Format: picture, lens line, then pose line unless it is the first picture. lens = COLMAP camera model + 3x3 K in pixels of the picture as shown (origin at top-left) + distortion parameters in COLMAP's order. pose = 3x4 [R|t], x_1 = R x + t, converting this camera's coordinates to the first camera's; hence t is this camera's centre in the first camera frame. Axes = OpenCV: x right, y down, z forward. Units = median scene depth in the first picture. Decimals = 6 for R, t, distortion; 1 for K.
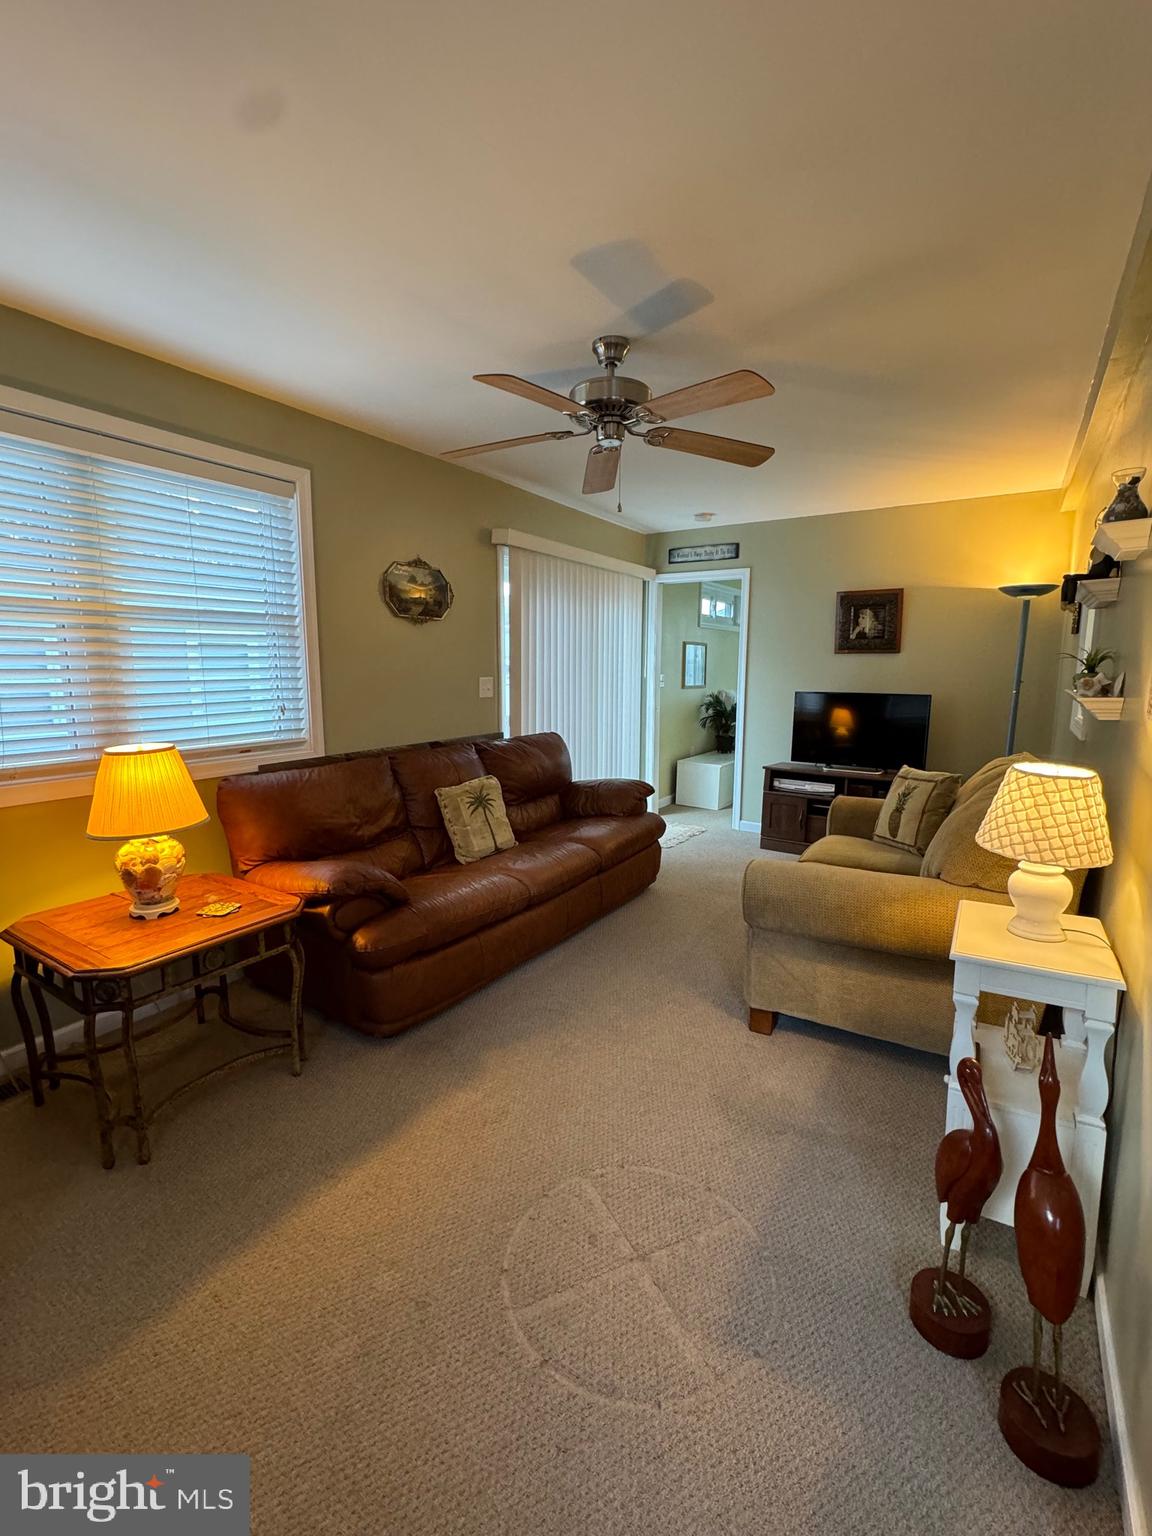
lens RADIAL K [[681.9, 0, 578.5], [0, 681.9, 767.7], [0, 0, 1]] dist [-0.003469, 0.000653]
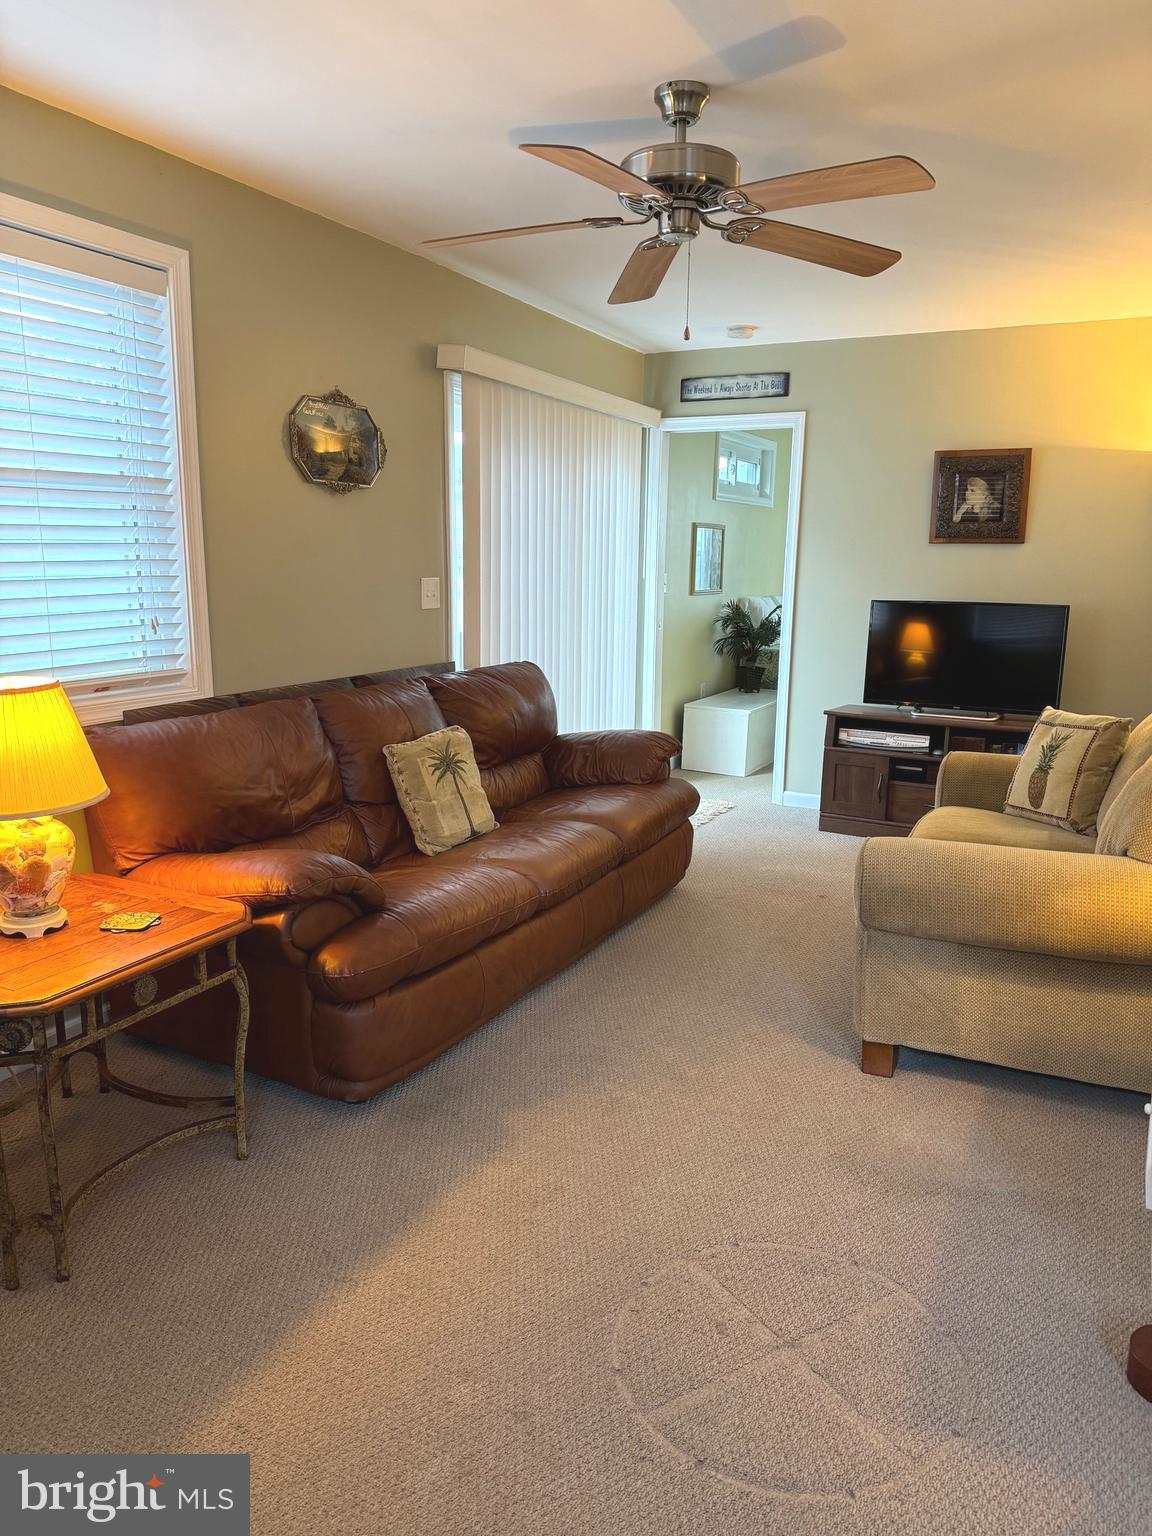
lens RADIAL K [[1089.9, 0, 588.5], [0, 1089.9, 769.8], [0, 0, 1]] dist [0.030758, -0.035534]
pose [[0.994018, -0.011069, 0.108654, -0.162031], [0.005792, 0.998794, 0.048757, 0.005077], [-0.109063, -0.047836, 0.992883, -0.110021]]
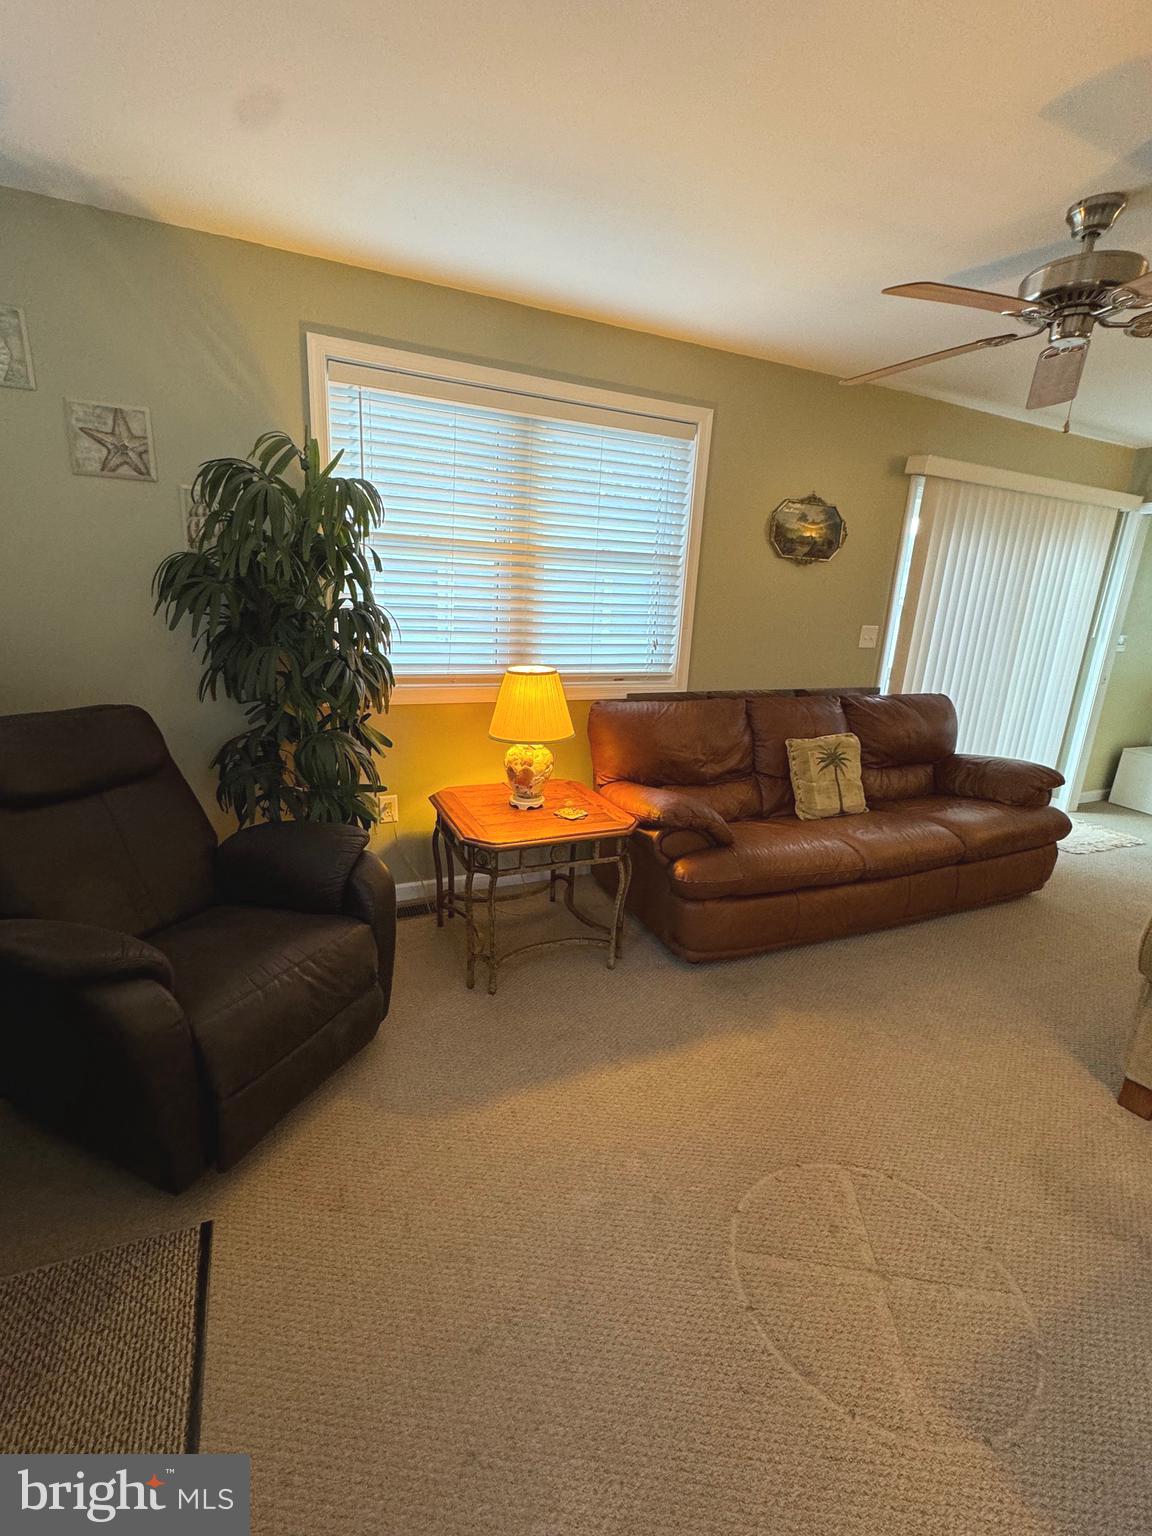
lens RADIAL K [[681.9, 0, 569.5], [0, 681.9, 768.5], [0, 0, 1]] dist [-0.003469, 0.000653]
pose [[0.835687, 0.179589, -0.519013, 0.058396], [-0.129043, 0.982776, 0.132282, -0.020778], [0.533830, -0.043572, 0.844468, 0.005112]]
